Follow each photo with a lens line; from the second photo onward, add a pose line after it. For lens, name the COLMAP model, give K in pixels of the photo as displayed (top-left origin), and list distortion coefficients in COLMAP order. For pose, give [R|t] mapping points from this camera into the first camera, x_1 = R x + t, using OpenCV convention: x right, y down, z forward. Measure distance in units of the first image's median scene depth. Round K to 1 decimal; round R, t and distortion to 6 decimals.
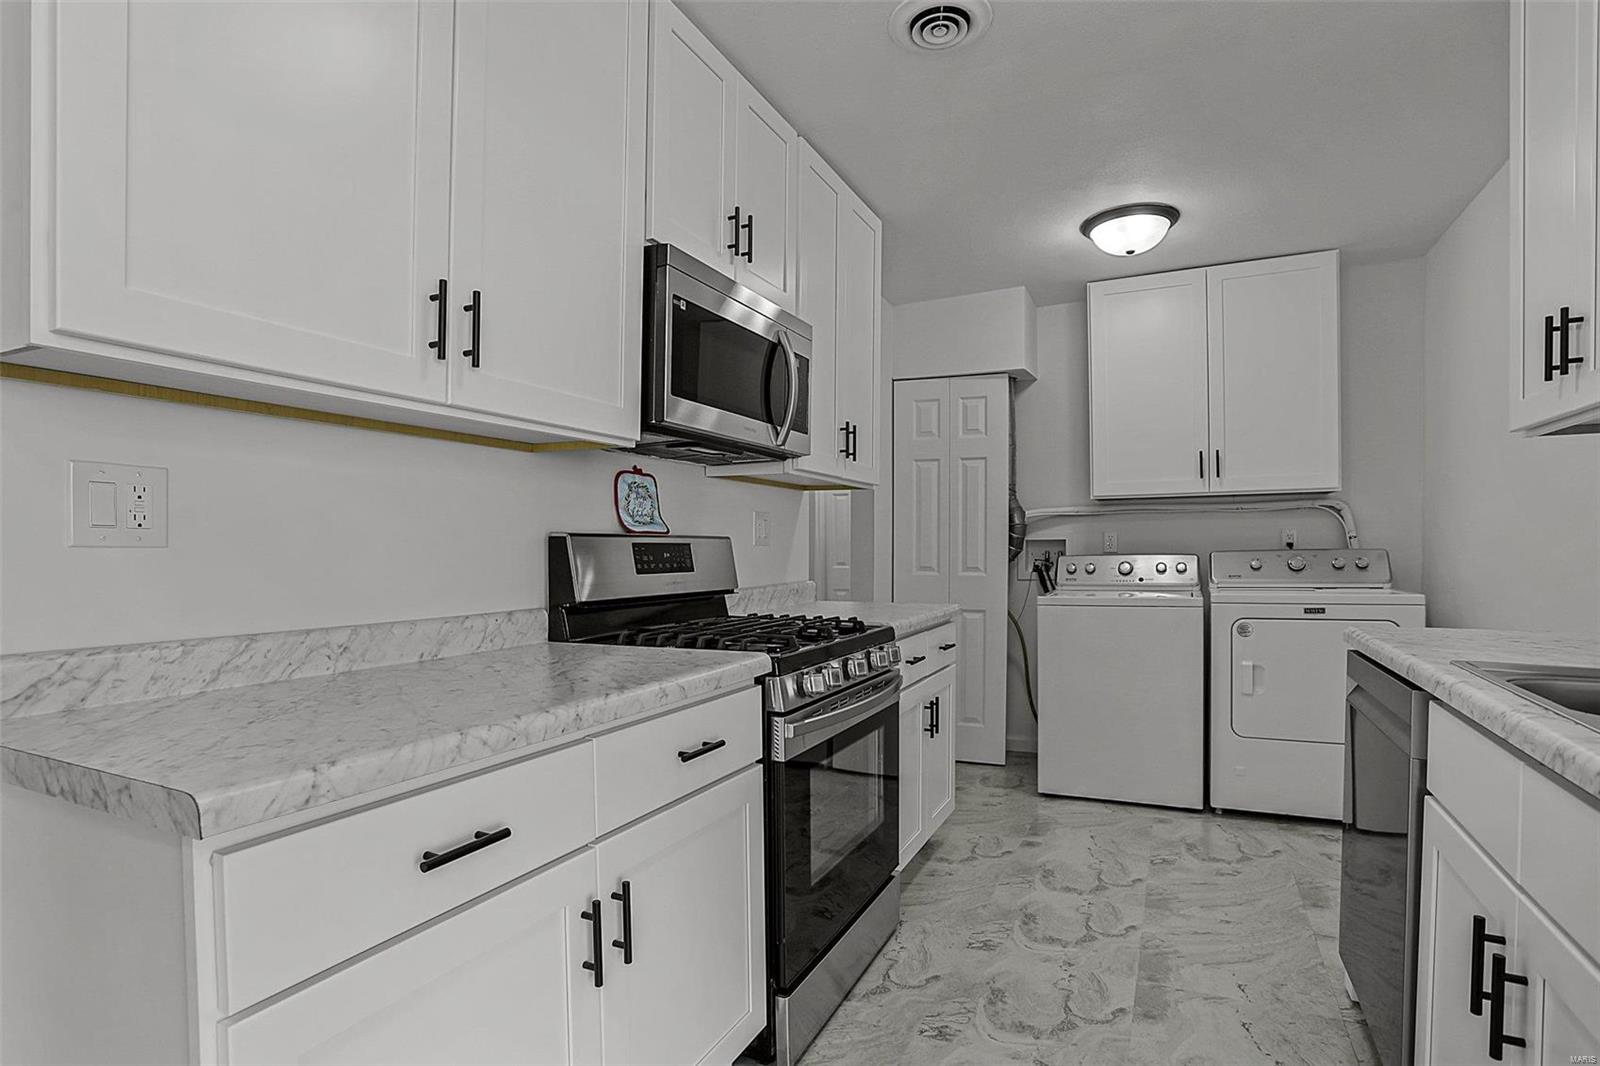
lens RADIAL K [[782.7, 0, 806.4], [0, 782.7, 563.5], [0, 0, 1]] dist [-0.051514, 0.013126]
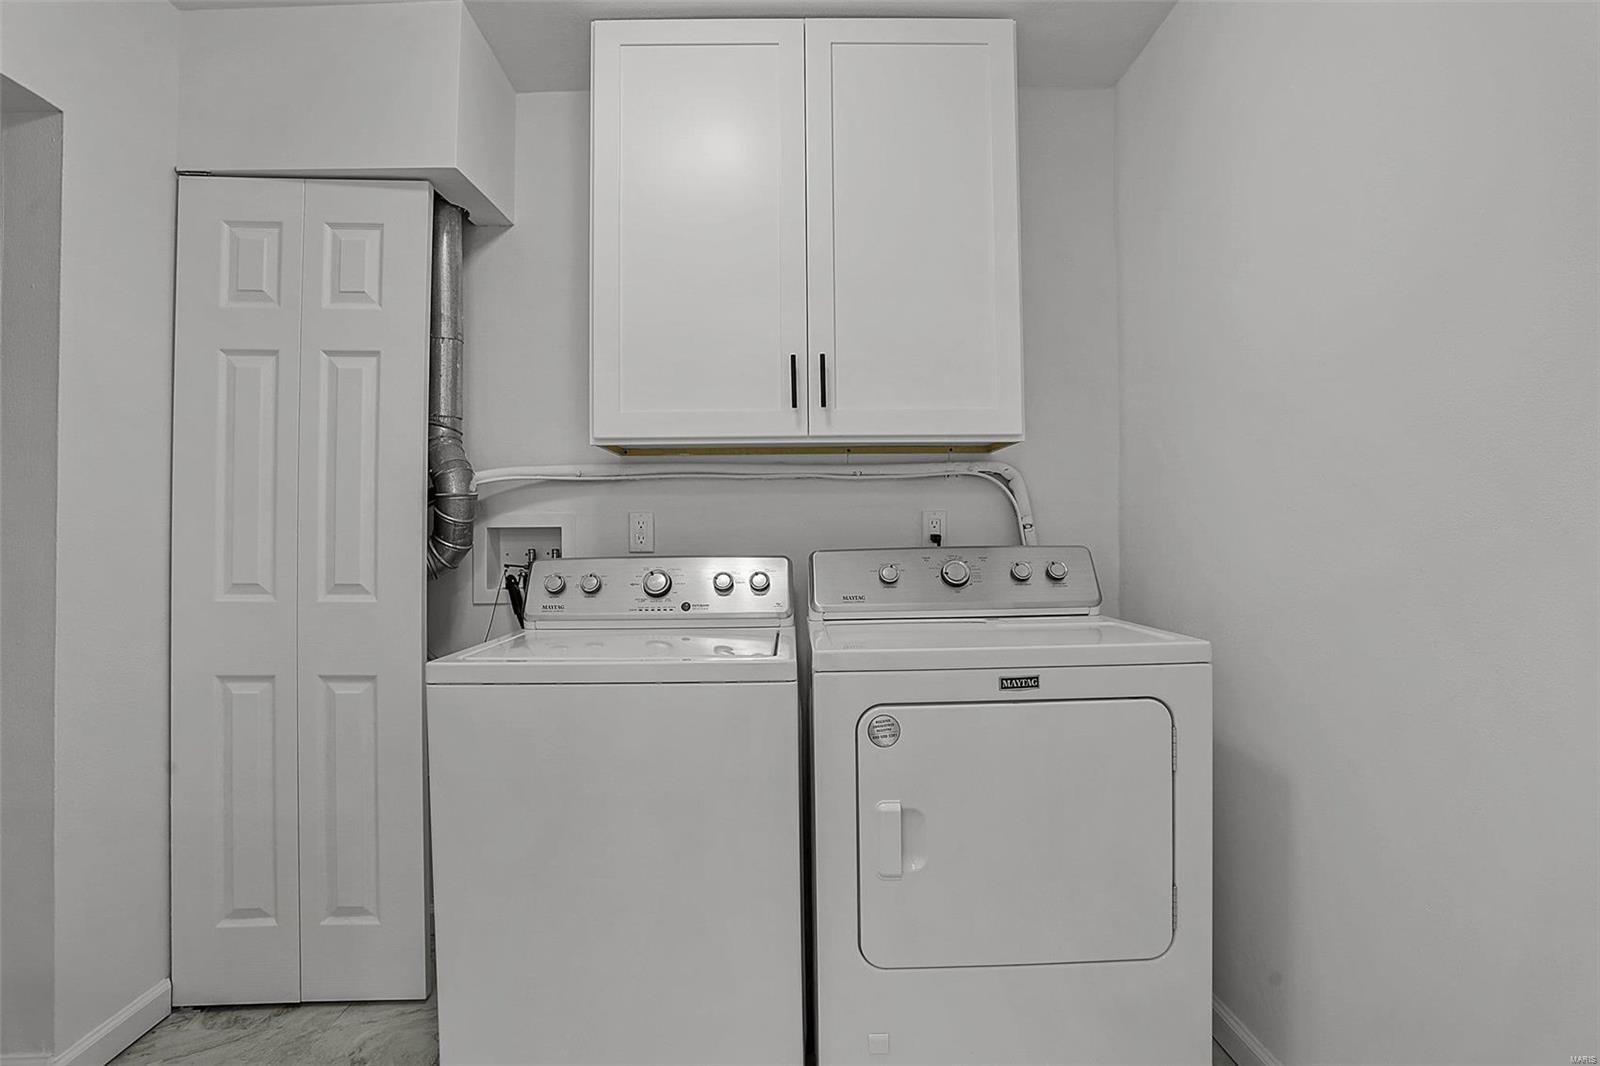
lens RADIAL K [[776.8, 0, 812.1], [0, 776.8, 537.8], [0, 0, 1]] dist [-0.026382, 0.002260]
pose [[0.884705, 0.004651, 0.466129, 0.345236], [0.006747, 0.999718, -0.022781, -0.015323], [-0.466103, 0.023299, 0.884424, 0.661750]]
